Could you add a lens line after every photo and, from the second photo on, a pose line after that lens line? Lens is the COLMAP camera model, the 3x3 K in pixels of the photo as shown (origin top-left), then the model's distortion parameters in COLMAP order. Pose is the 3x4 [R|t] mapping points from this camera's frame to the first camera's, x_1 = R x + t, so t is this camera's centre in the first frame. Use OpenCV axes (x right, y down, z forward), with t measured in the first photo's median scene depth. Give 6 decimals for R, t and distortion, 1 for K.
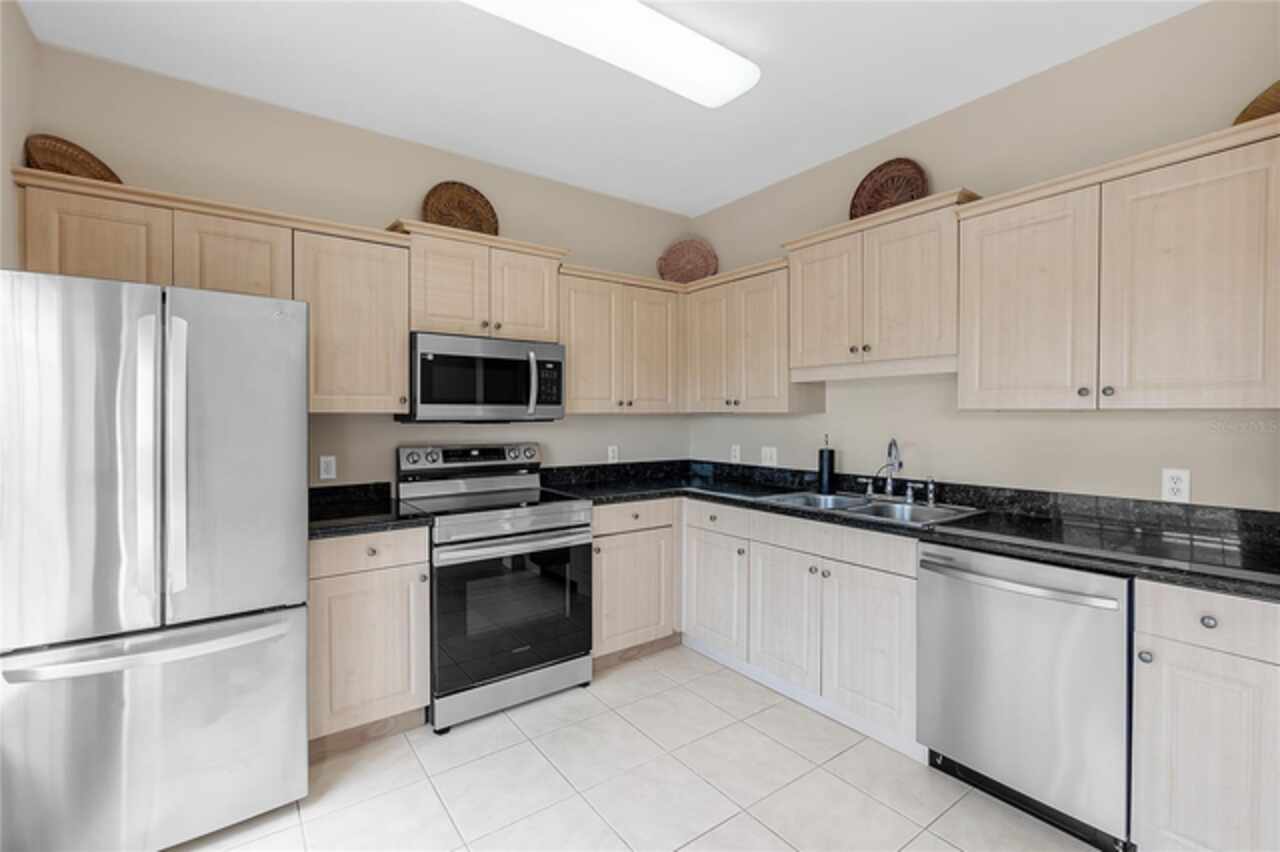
lens RADIAL K [[561.3, 0, 629.0], [0, 561.3, 421.9], [0, 0, 1]] dist [-0.006685, 0.001448]
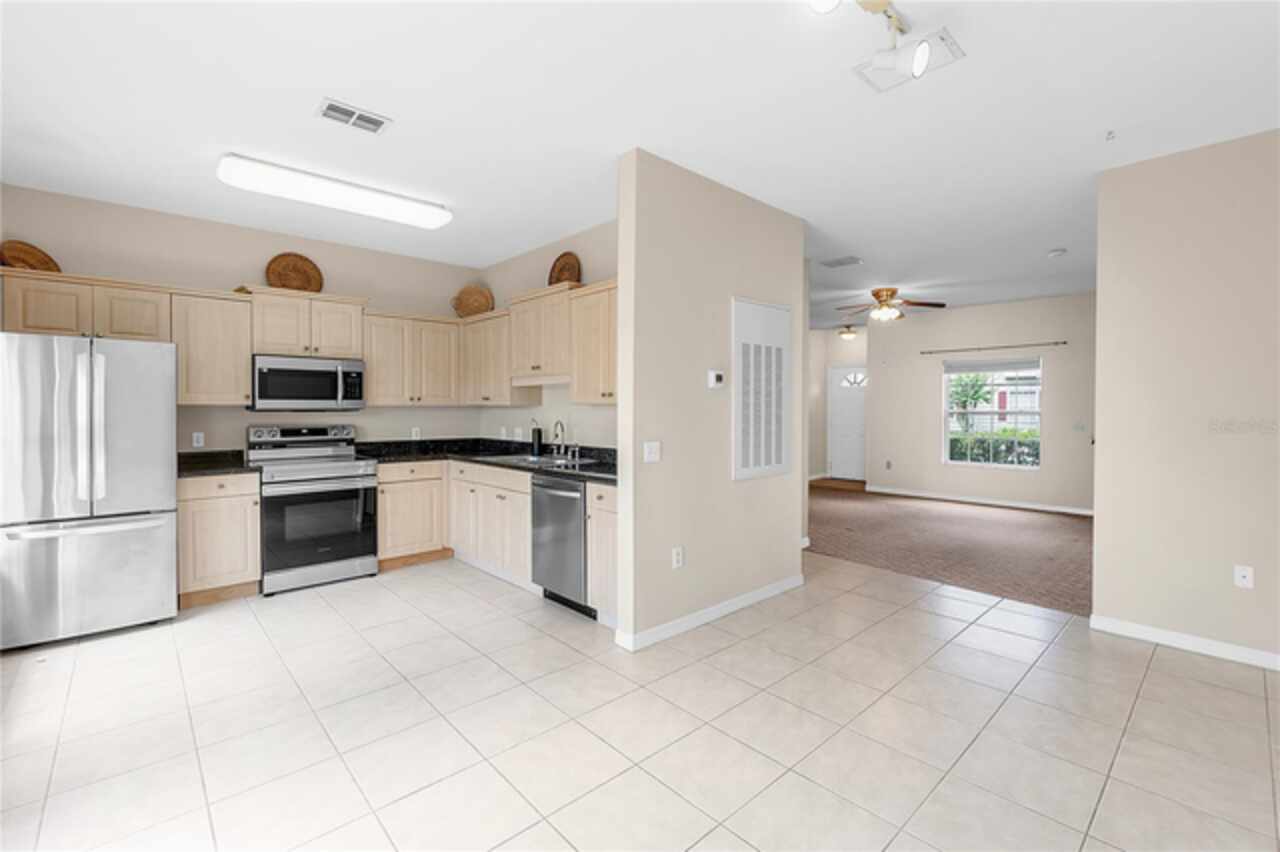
lens RADIAL K [[561.3, 0, 630.4], [0, 561.3, 418.5], [0, 0, 1]] dist [-0.006685, 0.001448]
pose [[0.993988, 0.000073, 0.109490, 0.510185], [-0.000758, 0.999980, 0.006215, 0.012191], [-0.109487, -0.006261, 0.993968, -0.711364]]
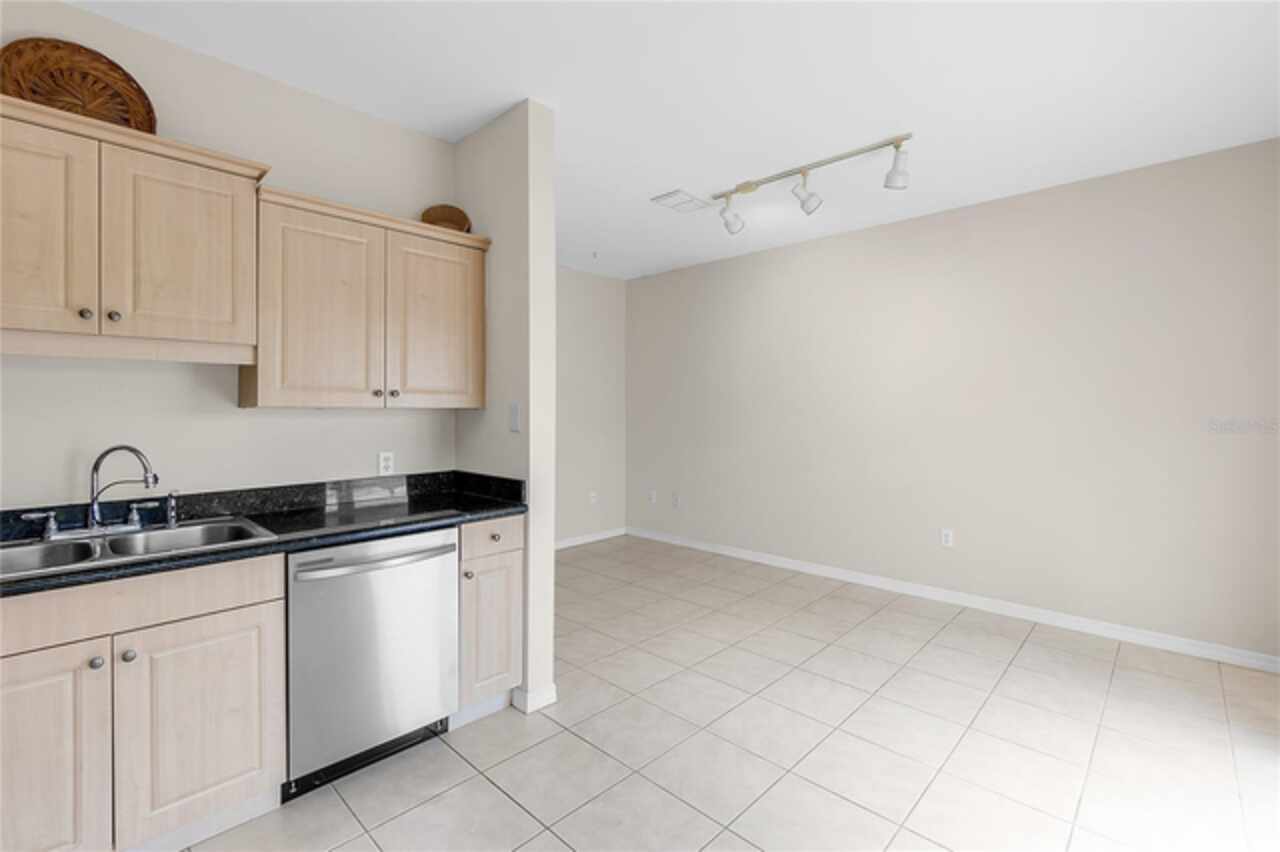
lens RADIAL K [[561.3, 0, 638.6], [0, 561.3, 413.1], [0, 0, 1]] dist [-0.006685, 0.001448]
pose [[-0.185377, -0.002524, 0.982664, -0.367462], [0.013514, 0.999896, 0.005117, -0.006773], [-0.982575, 0.014228, -0.185323, 0.492064]]
